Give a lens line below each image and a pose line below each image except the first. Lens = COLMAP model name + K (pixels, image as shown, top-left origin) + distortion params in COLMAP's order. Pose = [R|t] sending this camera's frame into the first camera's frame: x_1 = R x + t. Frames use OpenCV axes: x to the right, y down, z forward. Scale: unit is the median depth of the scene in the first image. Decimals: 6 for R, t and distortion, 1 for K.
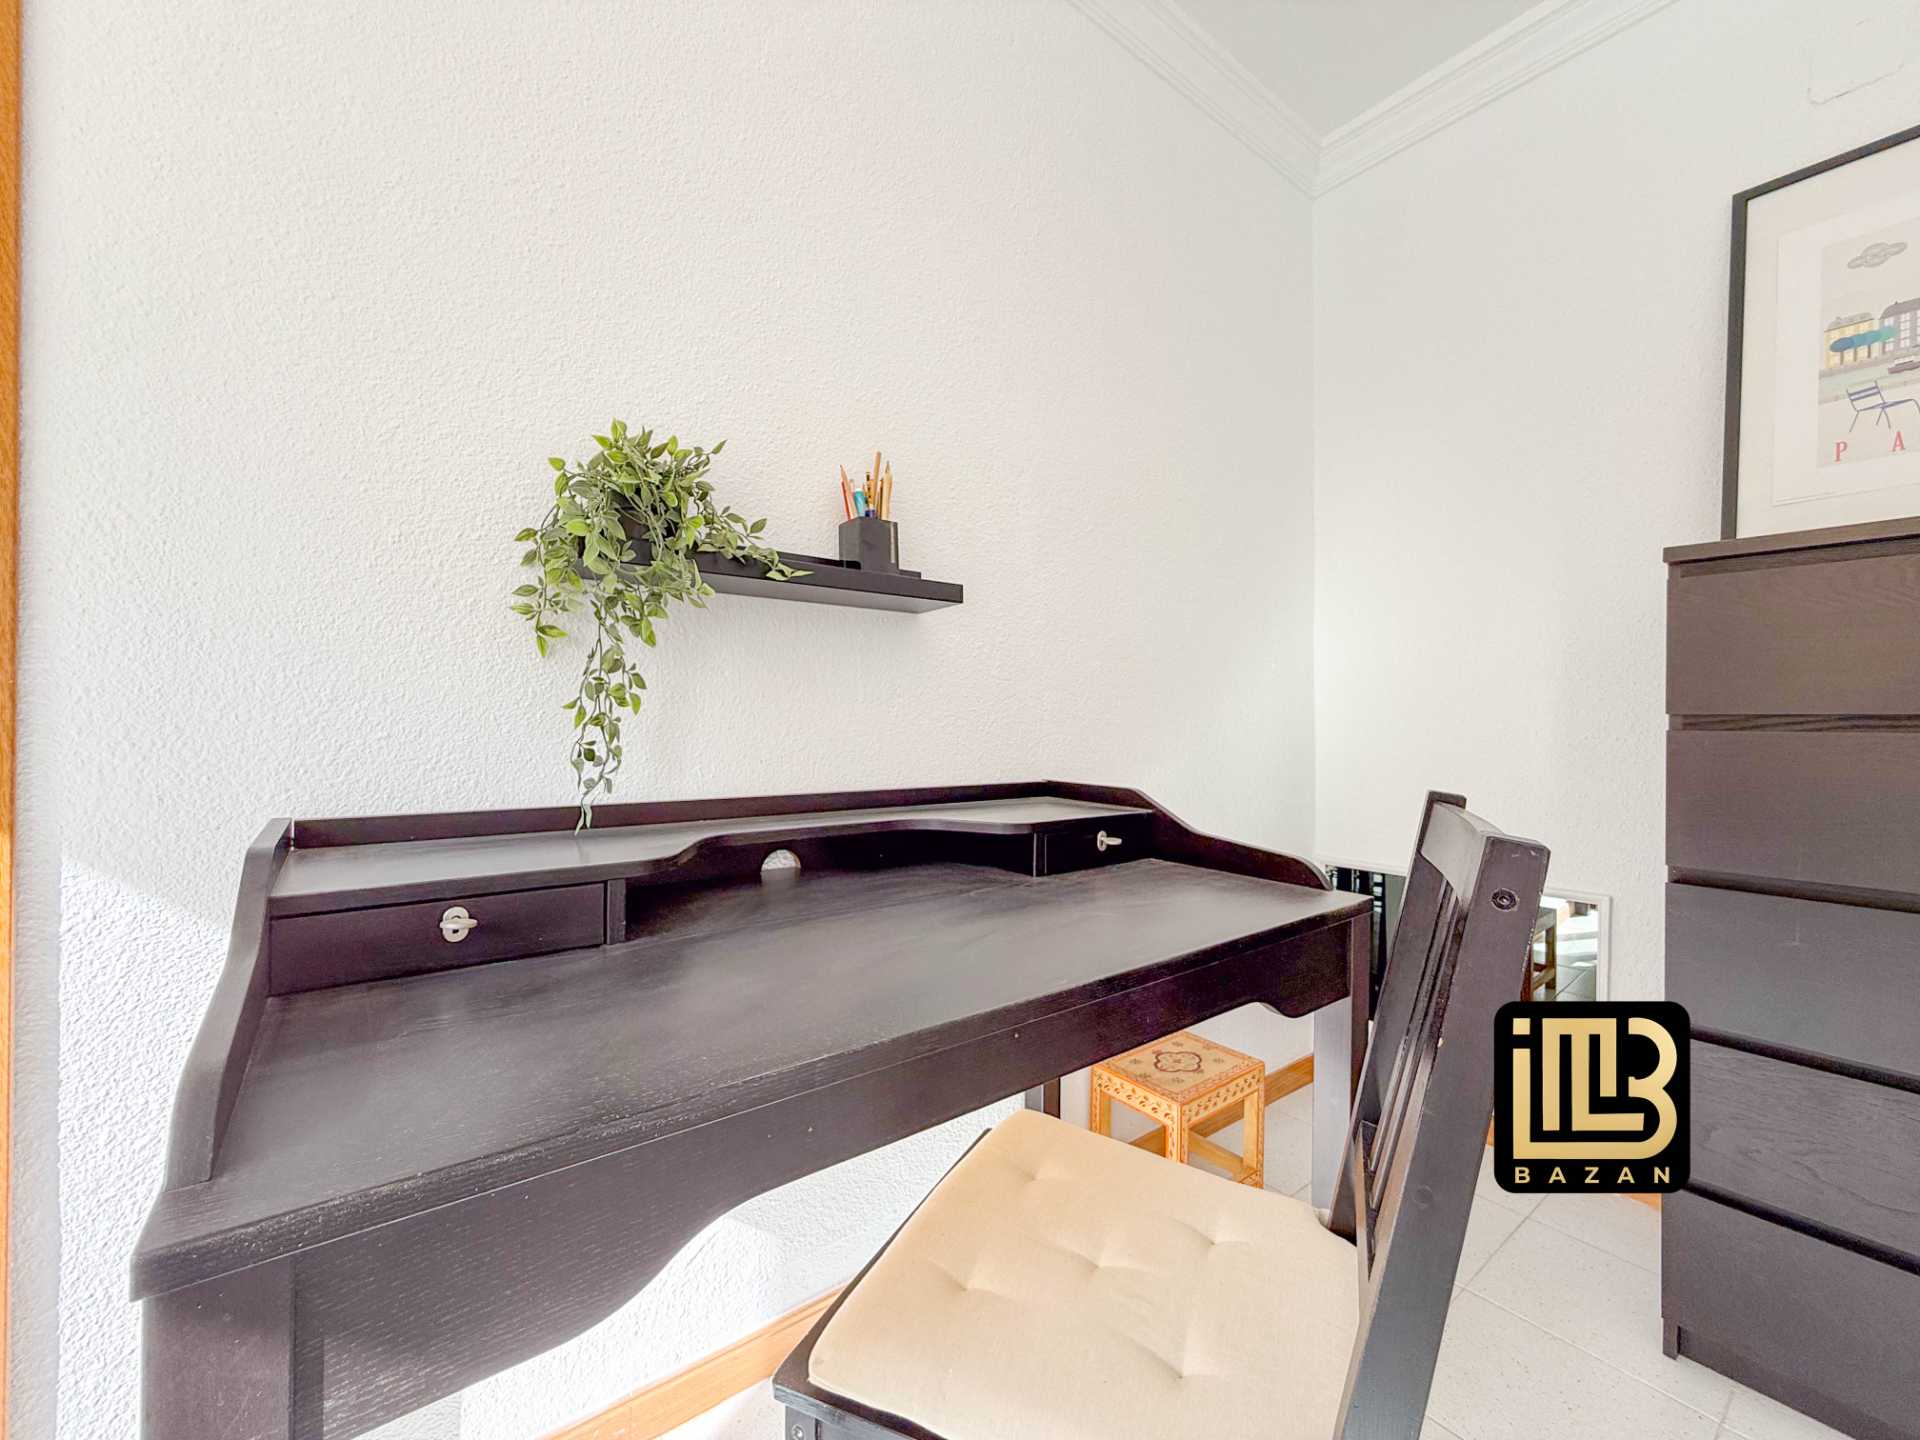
lens RADIAL K [[763.1, 0, 962.4], [0, 763.1, 720.1], [0, 0, 1]] dist [0.000086, 0.000133]
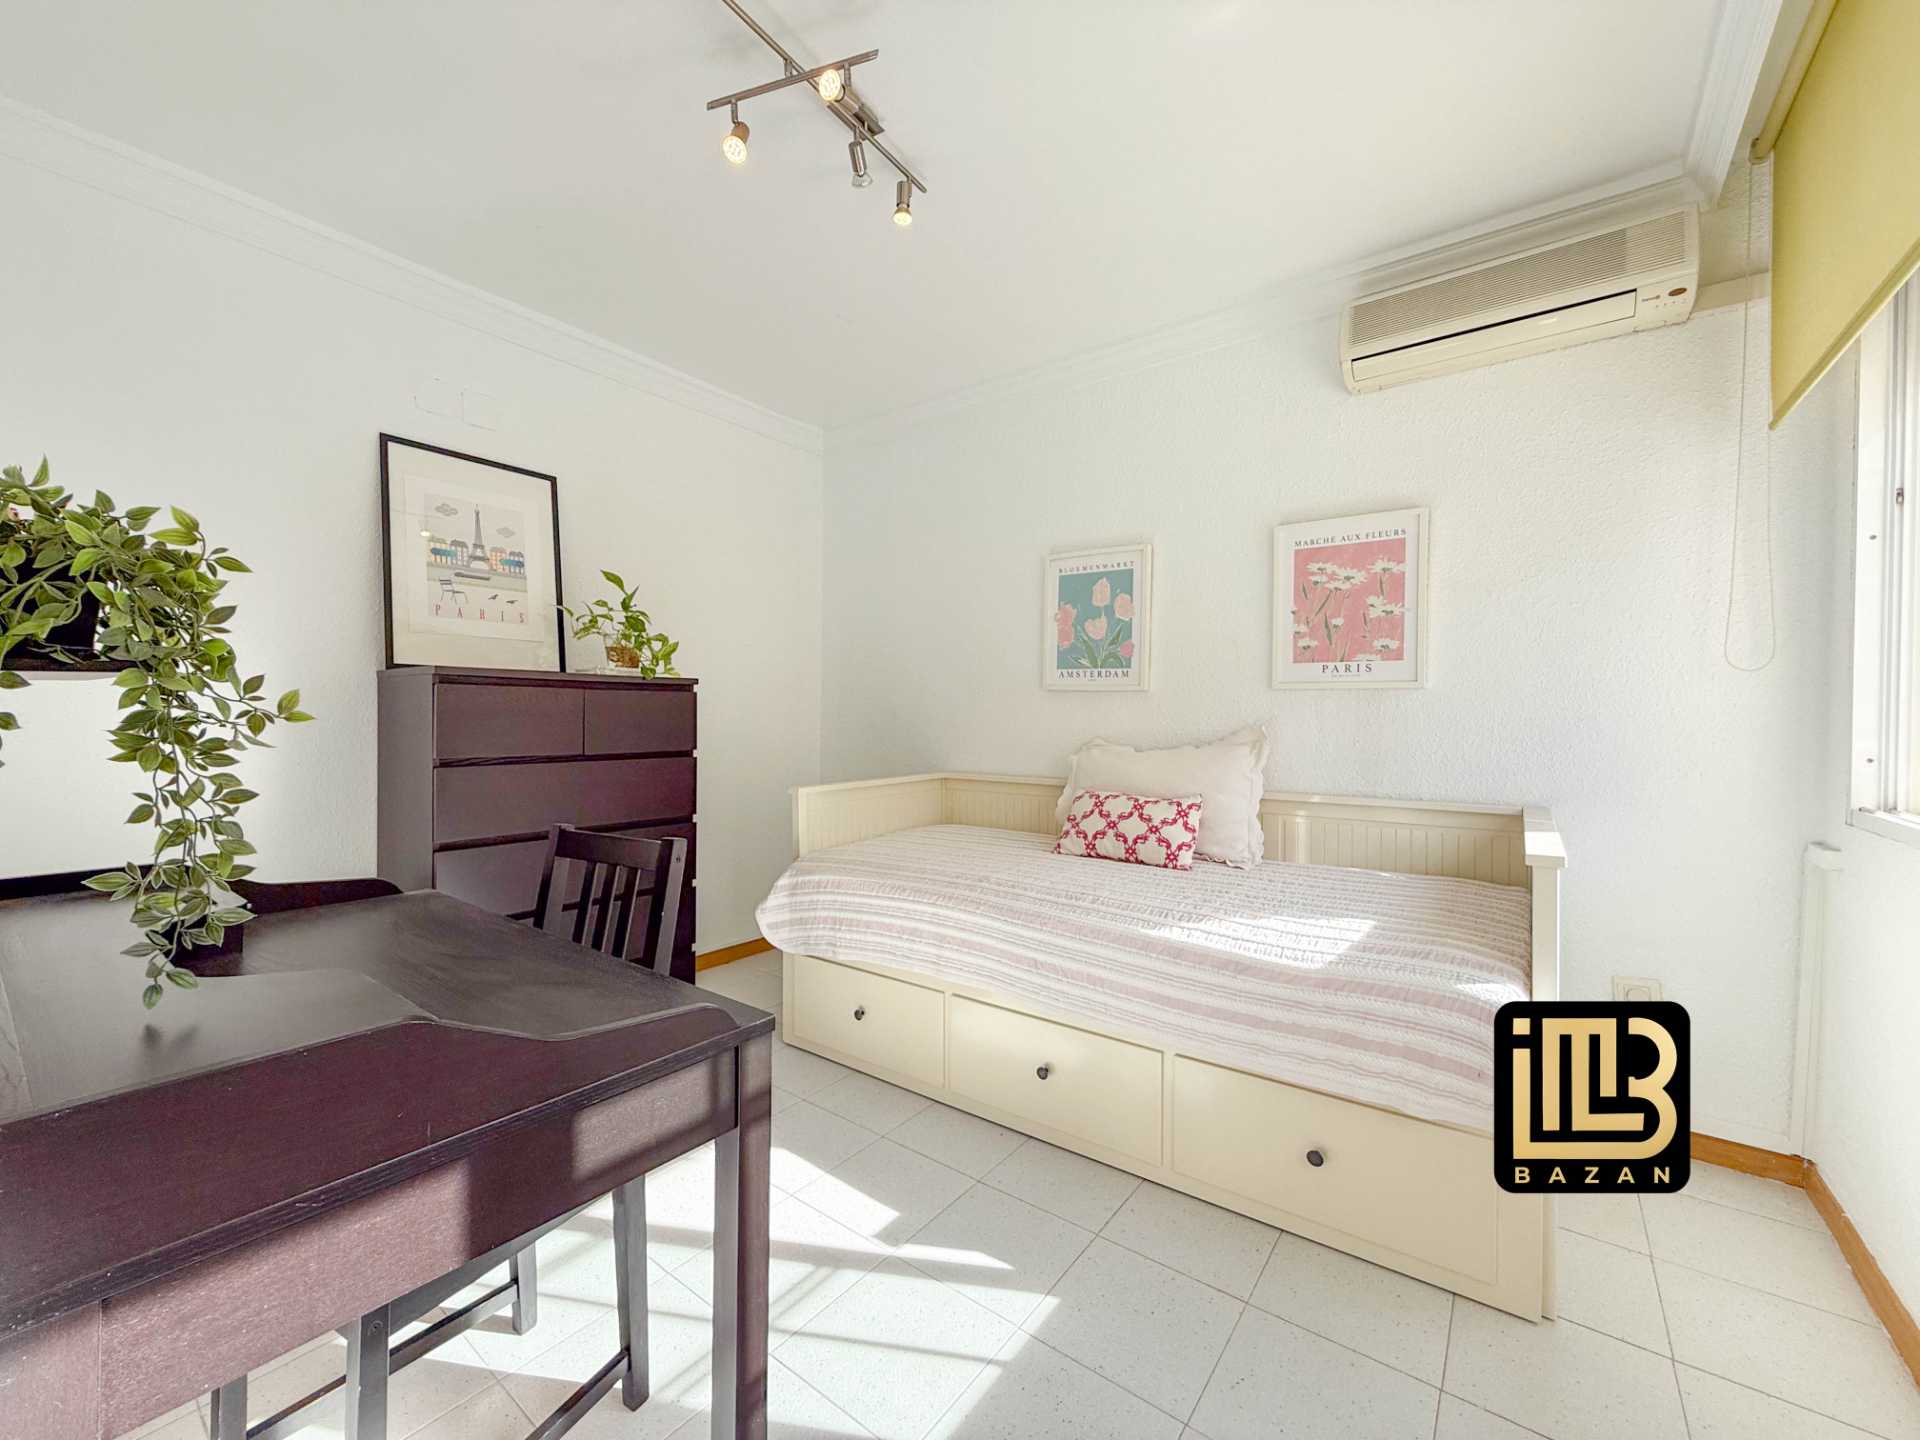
lens RADIAL K [[763.1, 0, 955.0], [0, 763.1, 718.6], [0, 0, 1]] dist [0.000086, 0.000133]
pose [[-0.257573, -0.014247, 0.966154, -1.080603], [-0.010900, 0.999871, 0.011838, -0.131533], [-0.966197, -0.007481, -0.257695, 0.276318]]
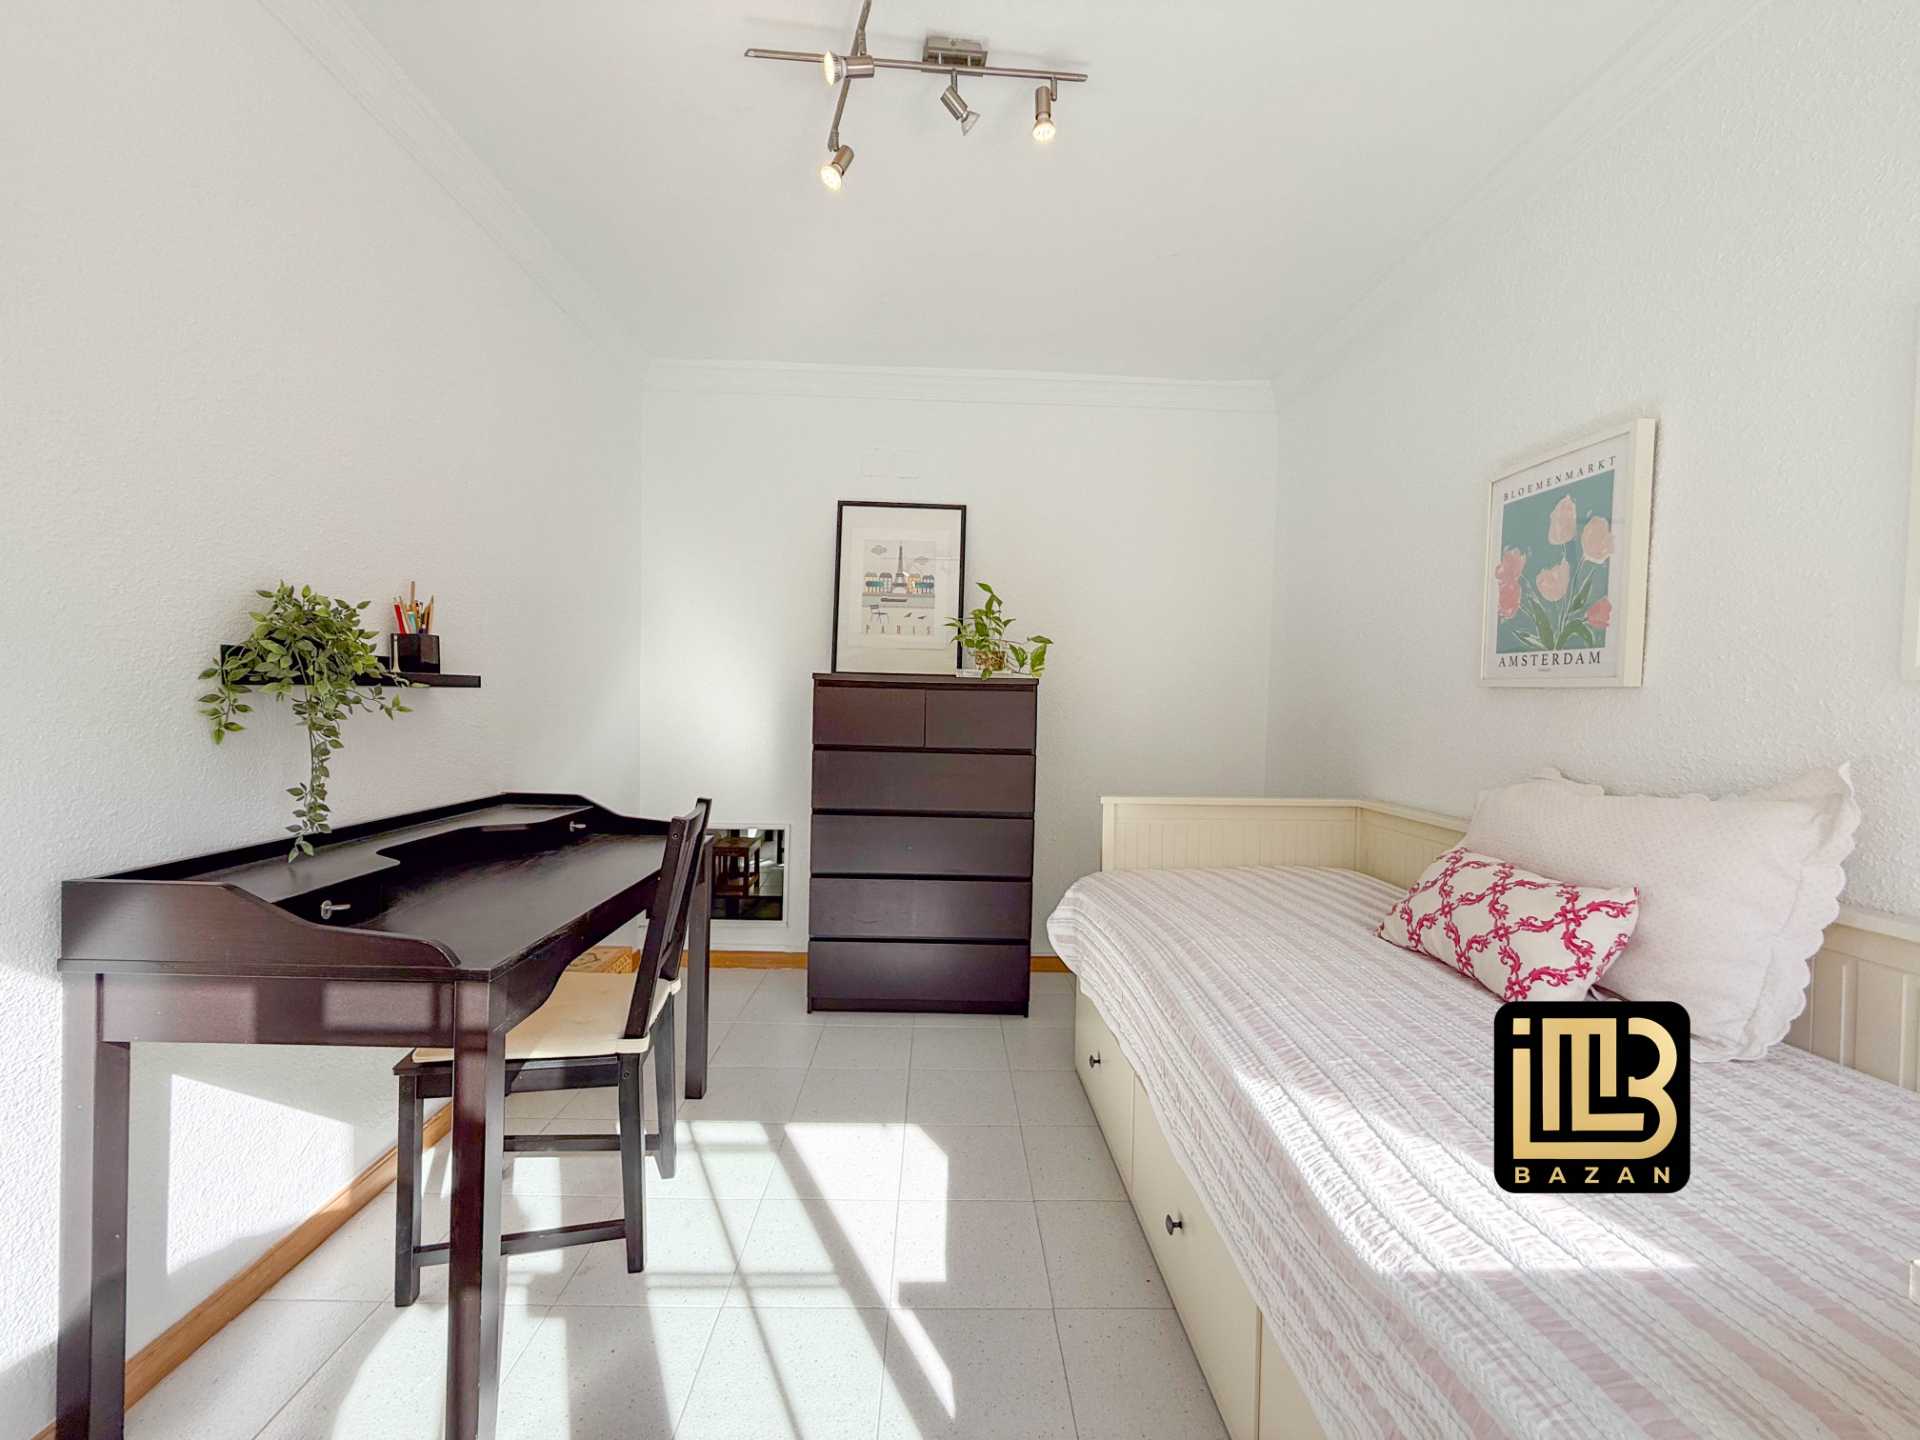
lens RADIAL K [[763.1, 0, 958.4], [0, 763.1, 720.0], [0, 0, 1]] dist [0.000086, 0.000133]
pose [[0.591666, -0.011776, 0.806097, -0.686383], [-0.020635, 0.999345, 0.029745, -0.154546], [-0.805919, -0.034232, 0.591035, -0.728254]]
